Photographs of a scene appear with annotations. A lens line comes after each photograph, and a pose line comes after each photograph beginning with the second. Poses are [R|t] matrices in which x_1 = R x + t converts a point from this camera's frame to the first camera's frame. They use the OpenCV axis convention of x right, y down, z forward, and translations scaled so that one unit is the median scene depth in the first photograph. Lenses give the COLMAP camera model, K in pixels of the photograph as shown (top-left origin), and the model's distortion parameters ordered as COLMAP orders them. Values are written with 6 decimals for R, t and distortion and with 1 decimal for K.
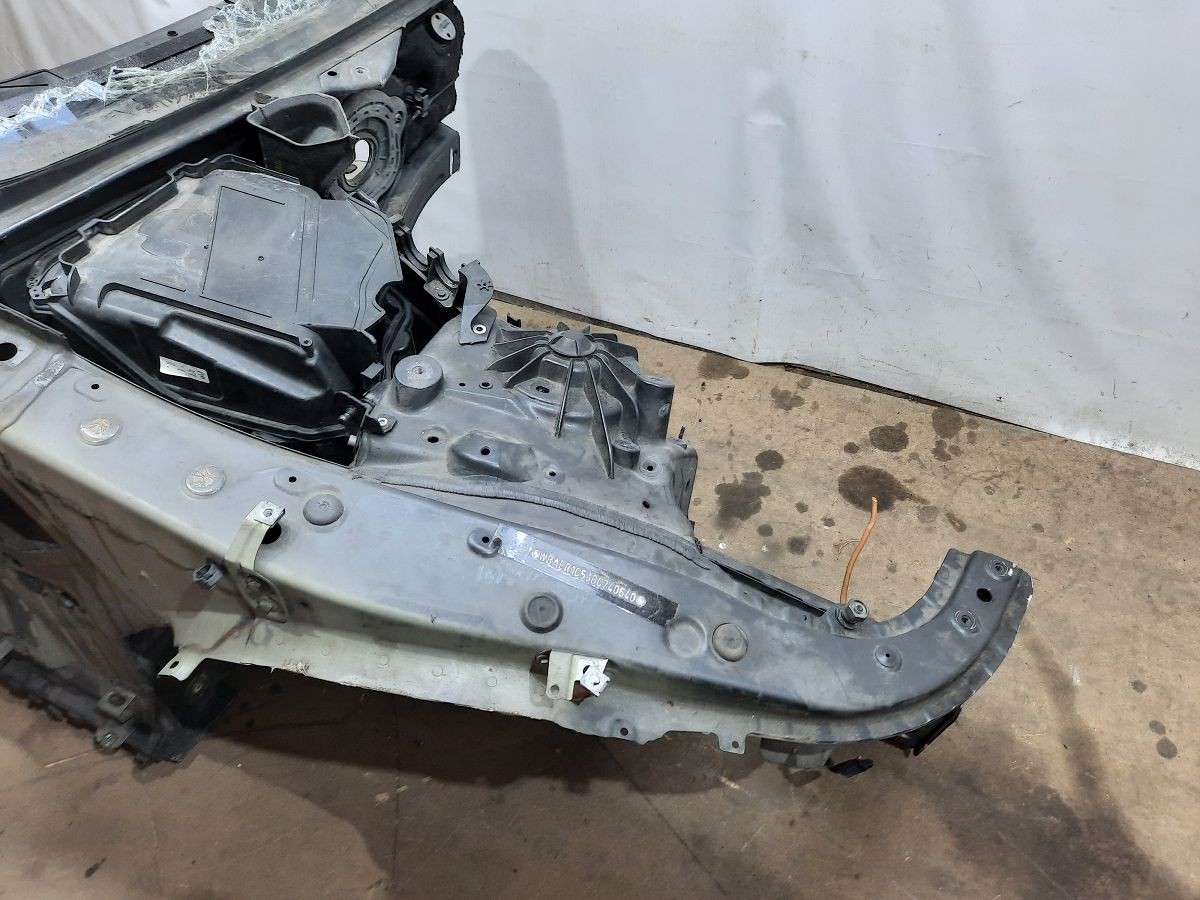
lens RADIAL K [[888.5, 0, 599.9], [0, 888.5, 452.8], [0, 0, 1]] dist [0.058688, -0.066536]
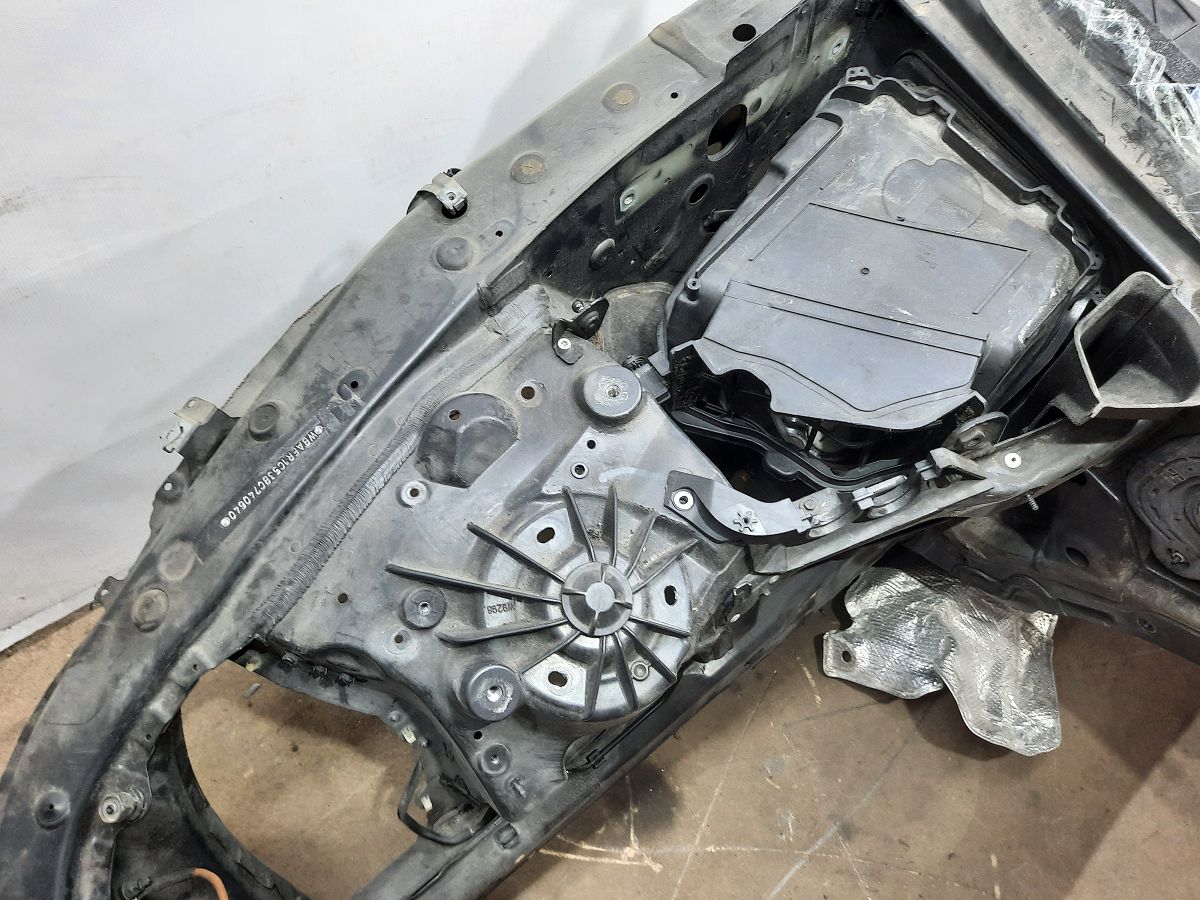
lens RADIAL K [[894.0, 0, 607.2], [0, 894.0, 451.6], [0, 0, 1]] dist [0.017541, -0.003156]
pose [[-0.445861, 0.784887, -0.430302, 0.157031], [-0.699506, -0.005589, 0.714605, -0.564866], [0.558479, 0.619614, 0.551525, 0.510687]]
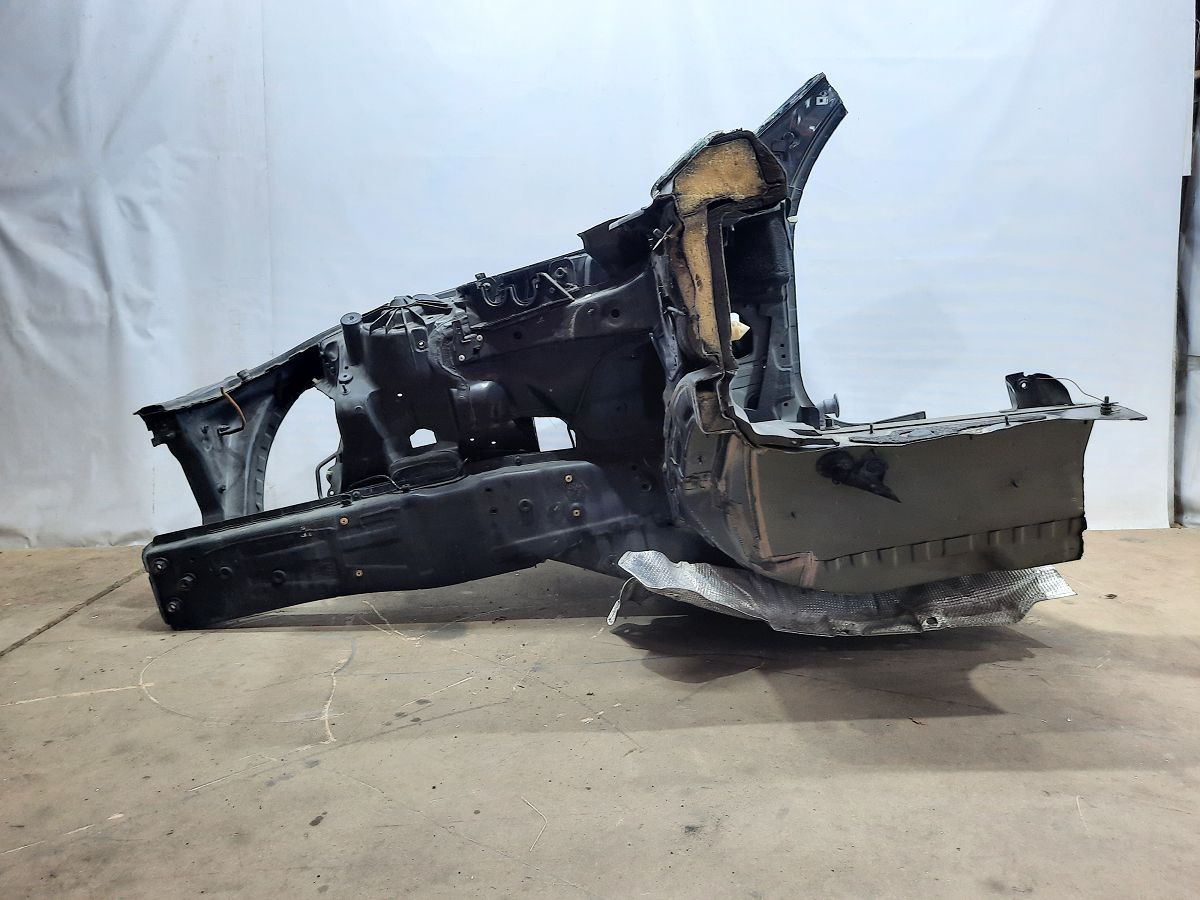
lens RADIAL K [[882.6, 0, 606.3], [0, 882.6, 447.1], [0, 0, 1]] dist [0.078505, -0.106345]
pose [[-0.892719, 0.163997, -0.419712, 0.358185], [-0.267927, 0.555719, 0.787014, -1.333082], [0.362310, 0.815034, -0.452162, 1.990690]]
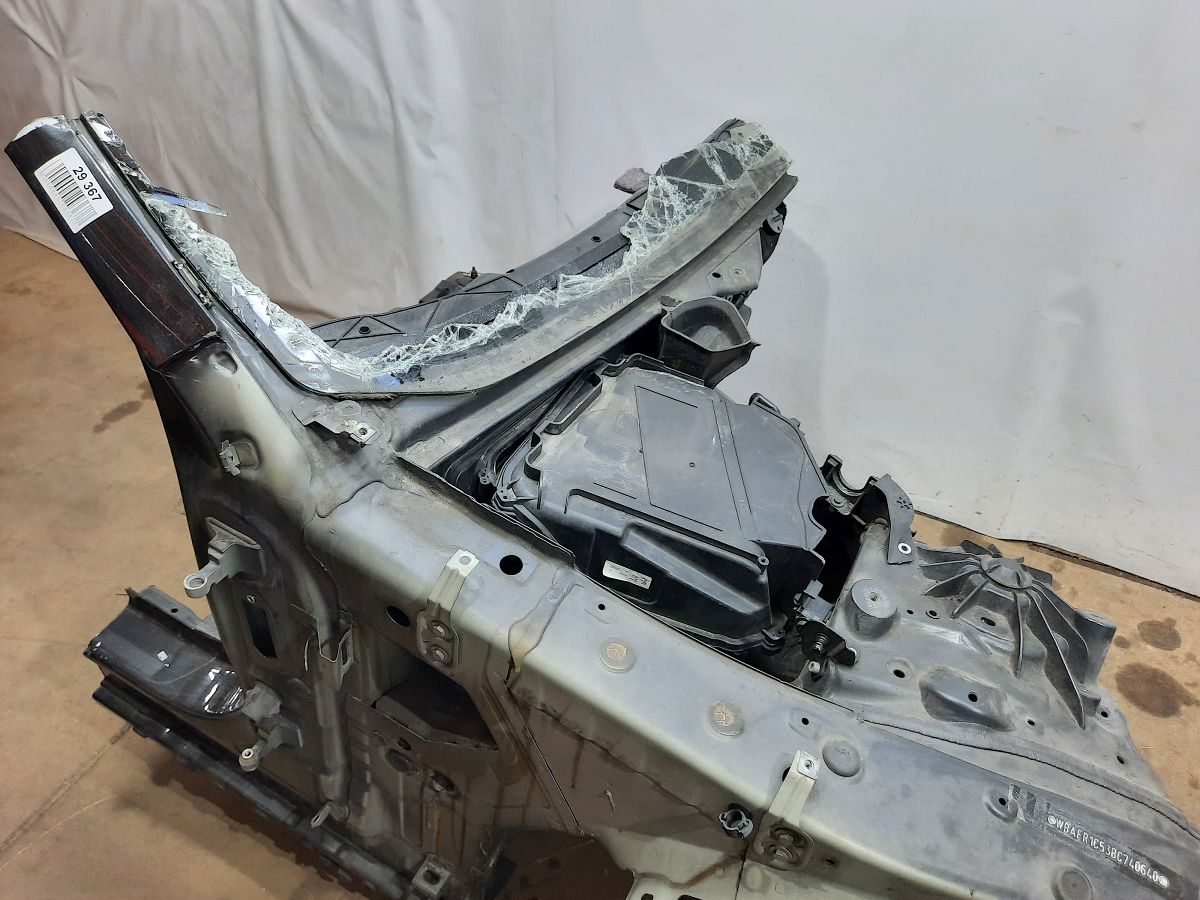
lens RADIAL K [[892.1, 0, 605.9], [0, 892.1, 448.2], [0, 0, 1]] dist [0.040004, -0.027057]
pose [[0.997460, 0.067710, -0.022133, -0.424018], [-0.069670, 0.992034, -0.104954, -0.113428], [0.014850, 0.106230, 0.994231, -0.015959]]
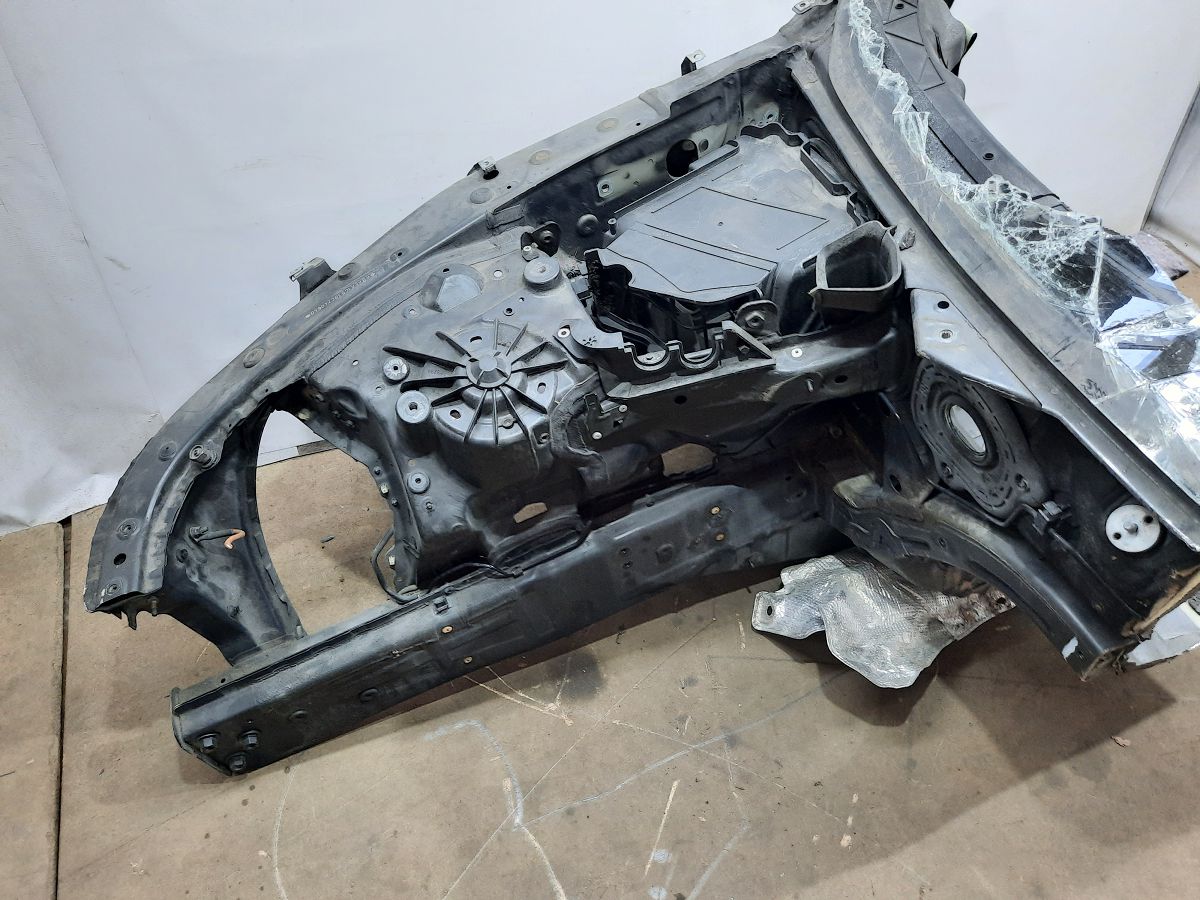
lens RADIAL K [[884.7, 0, 609.1], [0, 884.7, 449.8], [0, 0, 1]] dist [0.065422, -0.067382]
pose [[-0.681676, 0.577039, -0.449827, 0.383706], [-0.515662, 0.057244, 0.854877, -1.037253], [0.519047, 0.814708, 0.258536, 0.802691]]
